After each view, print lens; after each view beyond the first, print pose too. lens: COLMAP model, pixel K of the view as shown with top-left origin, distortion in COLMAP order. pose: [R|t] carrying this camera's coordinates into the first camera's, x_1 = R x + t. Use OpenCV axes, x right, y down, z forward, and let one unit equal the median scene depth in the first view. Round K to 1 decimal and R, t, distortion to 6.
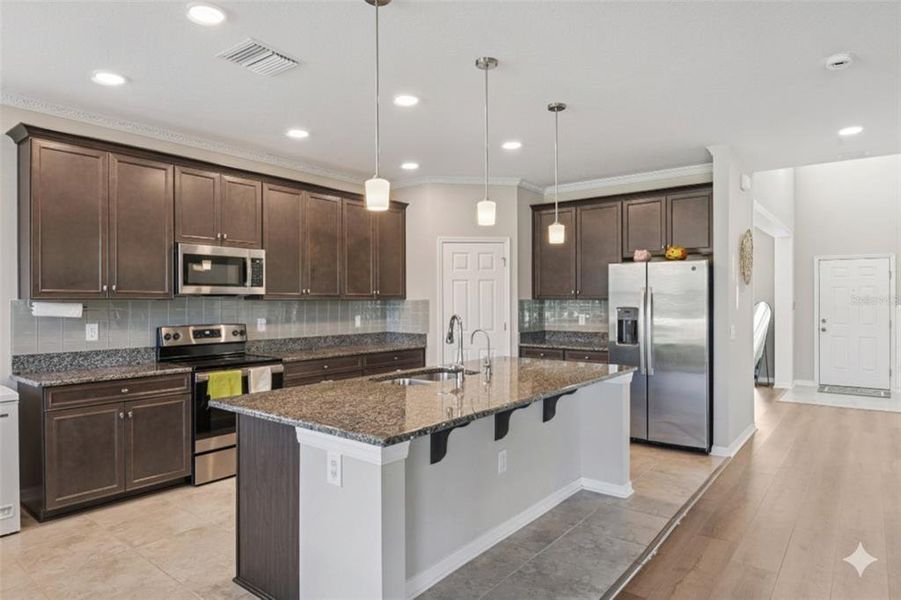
lens RADIAL K [[522.9, 0, 469.6], [0, 522.9, 300.8], [0, 0, 1]] dist [-0.000328, -0.000347]
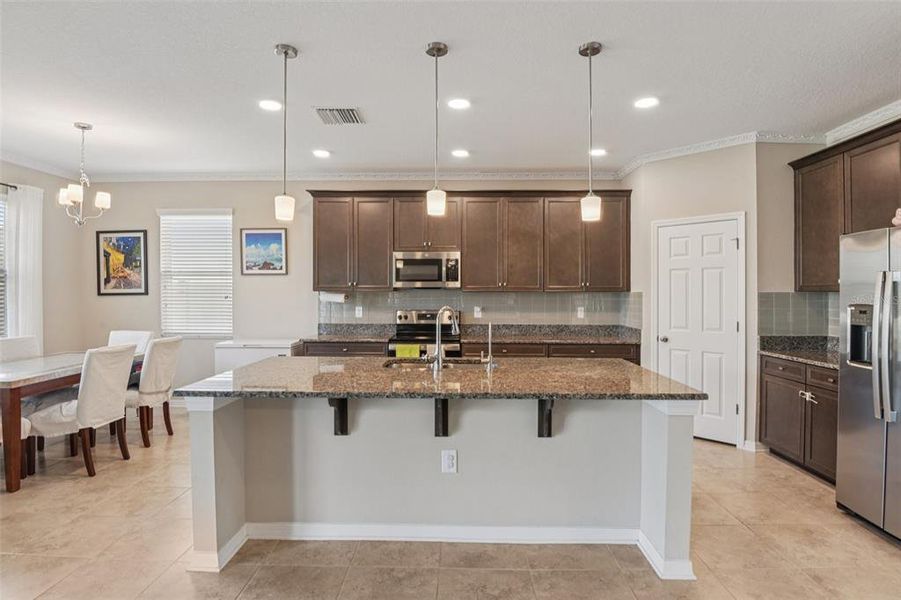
lens RADIAL K [[460.7, 0, 457.7], [0, 460.7, 297.3], [0, 0, 1]] dist [-0.029921, -0.000730]
pose [[0.591693, 0.009245, -0.806110, 0.491944], [-0.003637, 0.999955, 0.008798, 0.001626], [0.806155, -0.002274, 0.591700, 0.345668]]
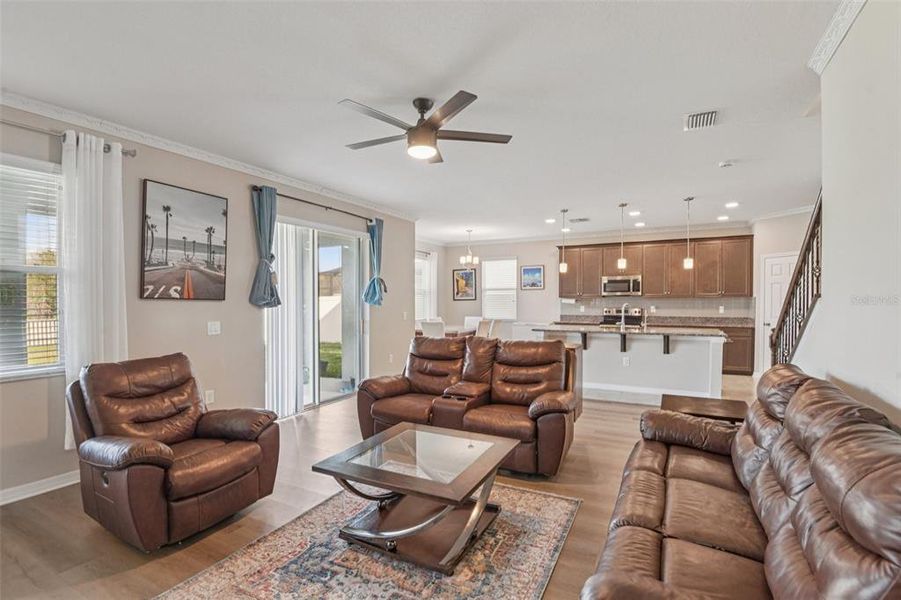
lens RADIAL K [[424.5, 0, 452.0], [0, 424.5, 298.0], [0, 0, 1]] dist [-0.001372, -0.000351]
pose [[0.163651, -0.003265, -0.986513, 1.284218], [0.001841, 0.999994, -0.003004, 0.004291], [0.986517, -0.001324, 0.163656, -0.104905]]
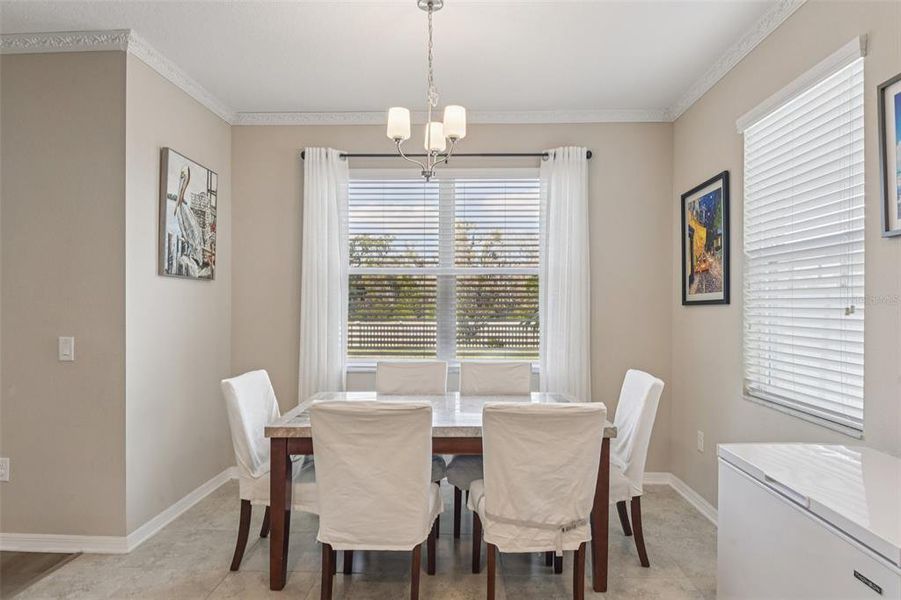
lens RADIAL K [[518.4, 0, 450.5], [0, 518.4, 300.0], [0, 0, 1]] dist [-0.002143, -0.000566]
pose [[-0.820955, -0.006338, -0.570958, -0.278088], [-0.002965, 0.999972, -0.006837, 0.009122], [0.570986, -0.003920, -0.820951, 0.731324]]
